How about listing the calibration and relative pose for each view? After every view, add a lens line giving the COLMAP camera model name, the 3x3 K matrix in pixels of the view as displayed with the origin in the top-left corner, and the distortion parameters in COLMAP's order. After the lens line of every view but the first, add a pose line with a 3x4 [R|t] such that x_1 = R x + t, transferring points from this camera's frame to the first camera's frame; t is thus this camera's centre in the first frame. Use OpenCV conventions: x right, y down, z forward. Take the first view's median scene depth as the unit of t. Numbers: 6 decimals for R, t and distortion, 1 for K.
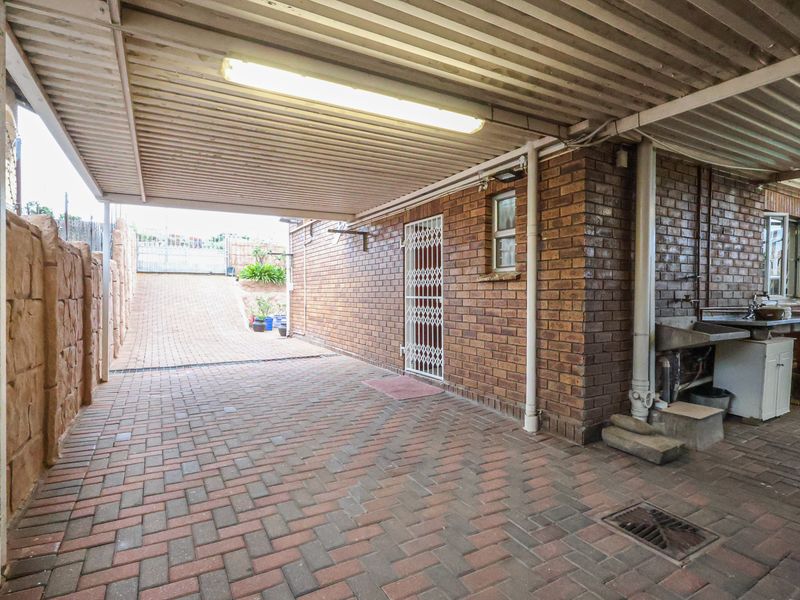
lens RADIAL K [[421.2, 0, 398.3], [0, 421.2, 300.9], [0, 0, 1]] dist [0.002679, 0.000265]
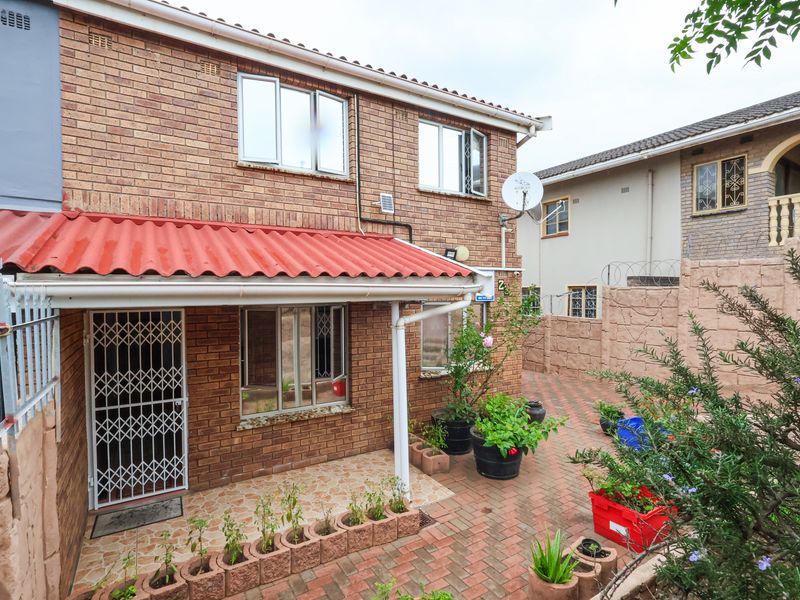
lens RADIAL K [[421.2, 0, 399.6], [0, 421.2, 300.7], [0, 0, 1]] dist [0.002679, 0.000265]
pose [[-0.042523, -0.015011, 0.998983, -0.808172], [0.018073, 0.999712, 0.015791, -0.222644], [-0.998932, 0.018726, -0.042239, 0.559585]]
